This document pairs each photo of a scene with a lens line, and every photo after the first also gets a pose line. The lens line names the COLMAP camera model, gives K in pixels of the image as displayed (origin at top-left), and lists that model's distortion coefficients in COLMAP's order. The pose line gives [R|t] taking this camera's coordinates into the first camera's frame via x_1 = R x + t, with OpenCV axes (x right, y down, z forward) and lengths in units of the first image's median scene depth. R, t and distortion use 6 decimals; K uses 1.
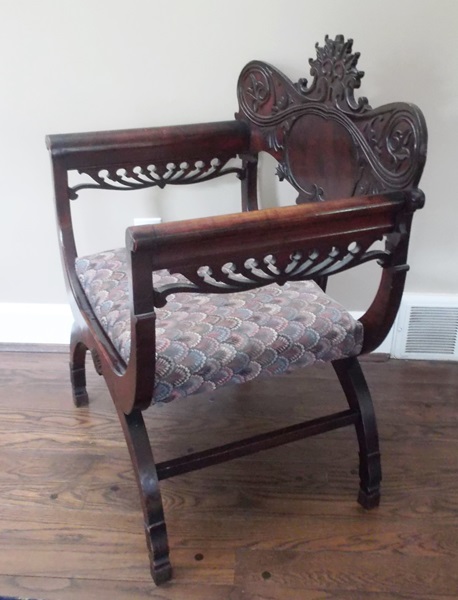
lens RADIAL K [[653.7, 0, 229.0], [0, 653.7, 300.0], [0, 0, 1]] dist [-0.008257, -0.011626]
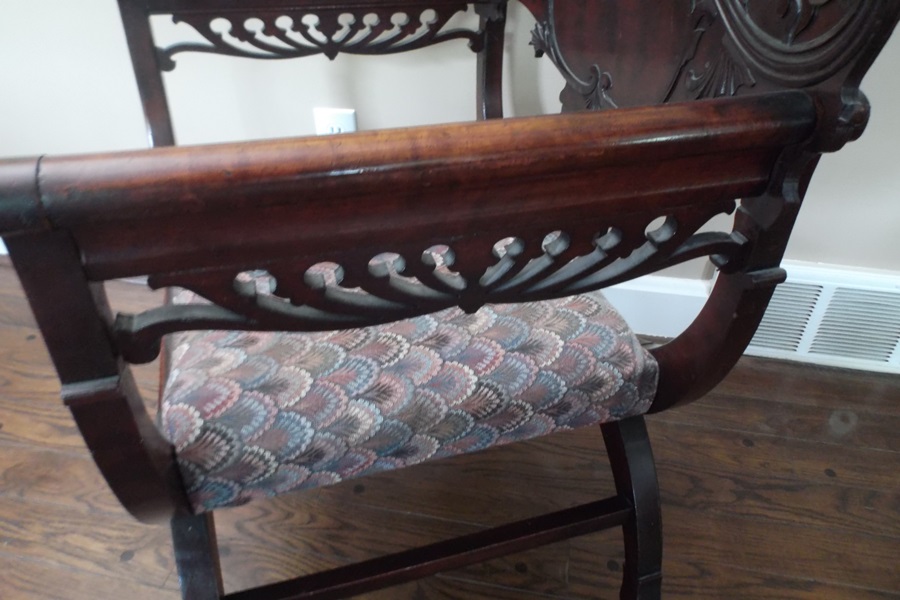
lens RADIAL K [[655.6, 0, 451.8], [0, 655.6, 289.9], [0, 0, 1]] dist [0.002435, 0.001891]
pose [[0.992175, 0.086636, -0.089902, 0.088881], [-0.071425, 0.984460, 0.160428, -0.087158], [0.102404, -0.152751, 0.982945, 0.504916]]
